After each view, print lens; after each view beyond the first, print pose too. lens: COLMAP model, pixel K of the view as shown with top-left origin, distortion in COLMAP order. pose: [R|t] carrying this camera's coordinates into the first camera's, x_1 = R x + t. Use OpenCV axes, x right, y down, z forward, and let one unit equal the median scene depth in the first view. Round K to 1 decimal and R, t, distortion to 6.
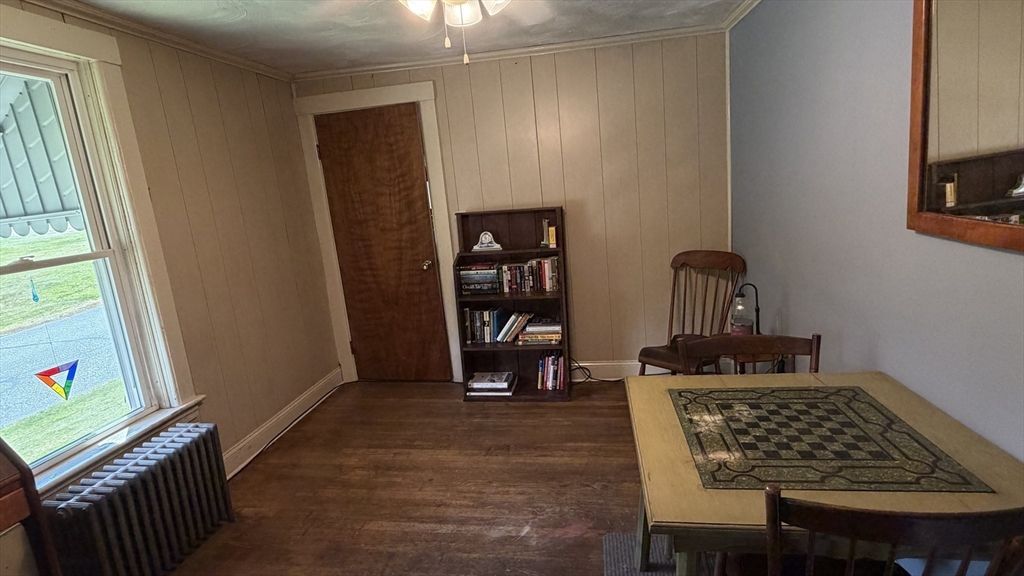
lens RADIAL K [[535.5, 0, 509.4], [0, 535.5, 289.1], [0, 0, 1]] dist [0.000837, -0.000199]
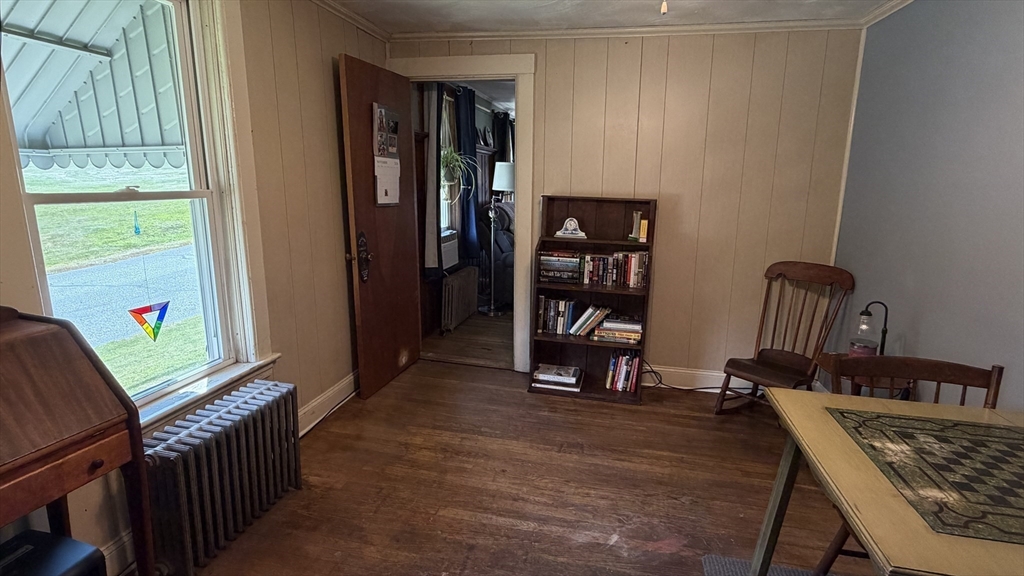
lens RADIAL K [[535.5, 0, 510.4], [0, 535.5, 288.6], [0, 0, 1]] dist [0.000837, -0.000199]
pose [[0.992944, 0.111778, -0.039593, -0.147612], [-0.111406, 0.993709, 0.011489, 0.027764], [0.040628, -0.006997, 0.999150, 0.065958]]
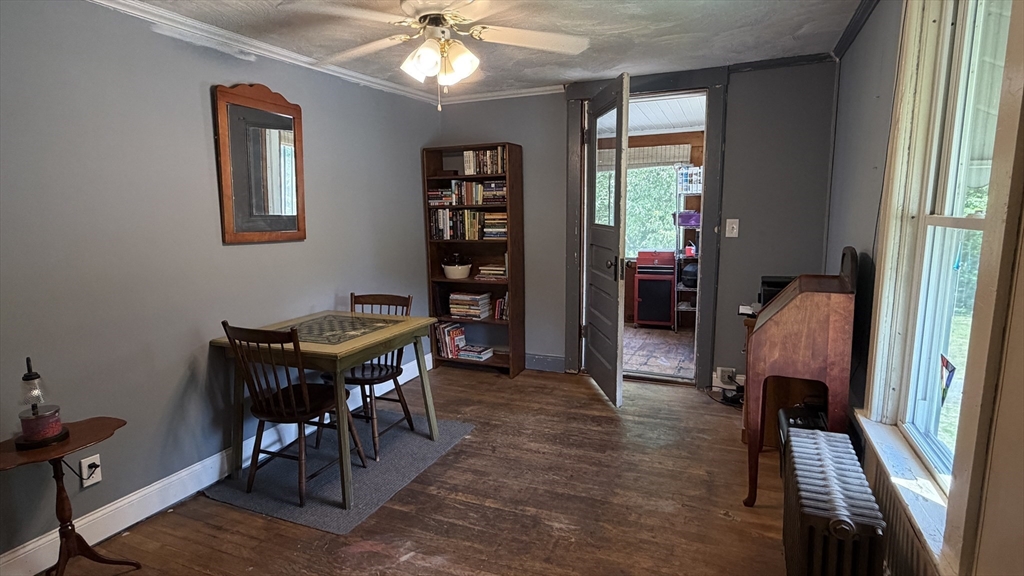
lens RADIAL K [[535.5, 0, 509.5], [0, 535.5, 287.8], [0, 0, 1]] dist [0.000837, -0.000199]
pose [[-0.960744, 0.067643, 0.269063, -0.395959], [0.149205, 0.943607, 0.295540, -0.226479], [-0.233899, 0.324084, -0.916658, 1.542441]]
